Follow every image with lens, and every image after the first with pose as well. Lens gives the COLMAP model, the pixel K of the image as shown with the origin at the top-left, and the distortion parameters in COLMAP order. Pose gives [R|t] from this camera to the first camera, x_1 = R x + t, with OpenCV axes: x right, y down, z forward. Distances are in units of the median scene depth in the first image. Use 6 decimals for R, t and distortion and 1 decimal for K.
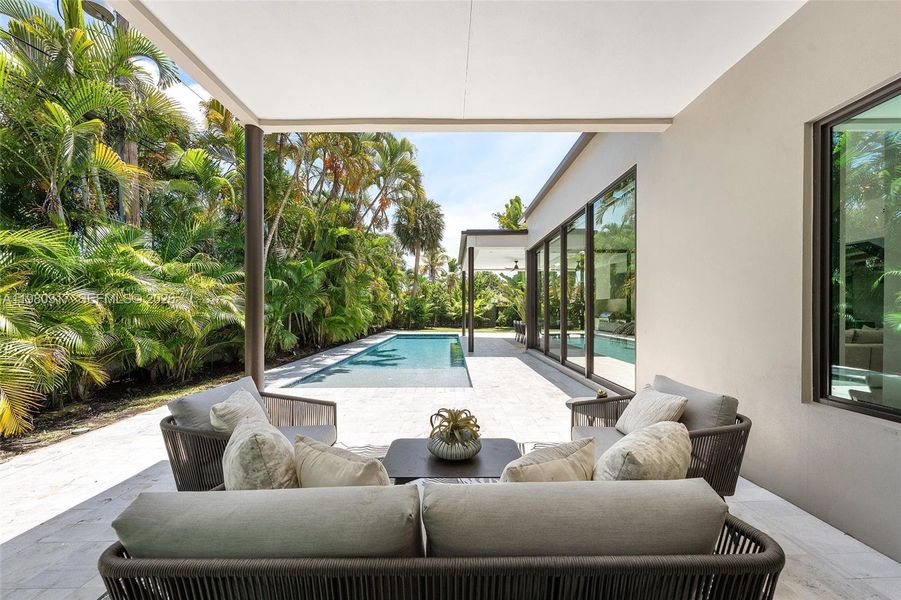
lens RADIAL K [[321.7, 0, 457.8], [0, 321.7, 311.0], [0, 0, 1]] dist [-0.000129, -0.000030]
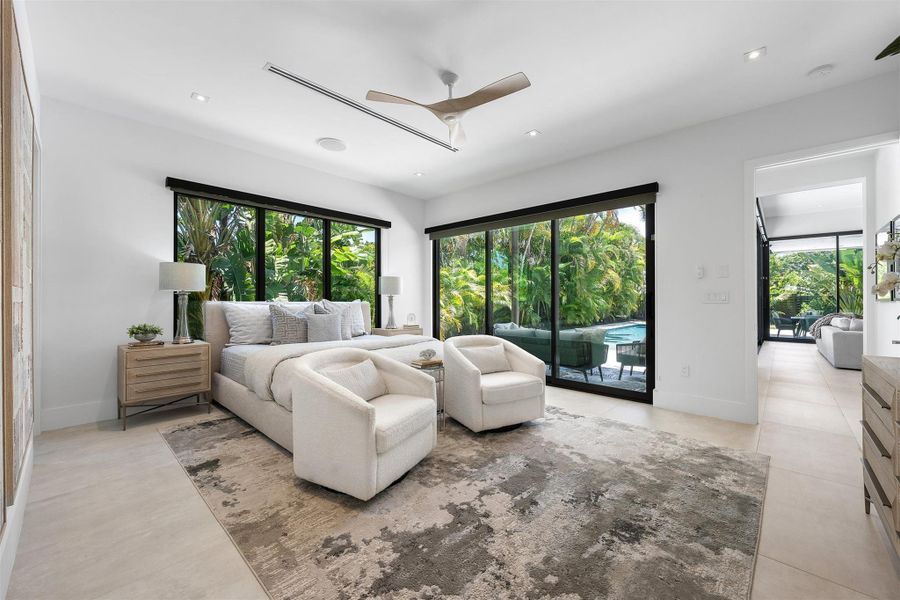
lens RADIAL K [[362.4, 0, 450.0], [0, 362.4, 300.0], [0, 0, 1]] dist [-0.000136, 0.000047]
pose [[0.735417, 0.008153, -0.677565, 0.332024], [-0.009336, 0.999955, 0.001898, -0.000066], [0.677550, 0.004930, 0.735460, -0.525296]]
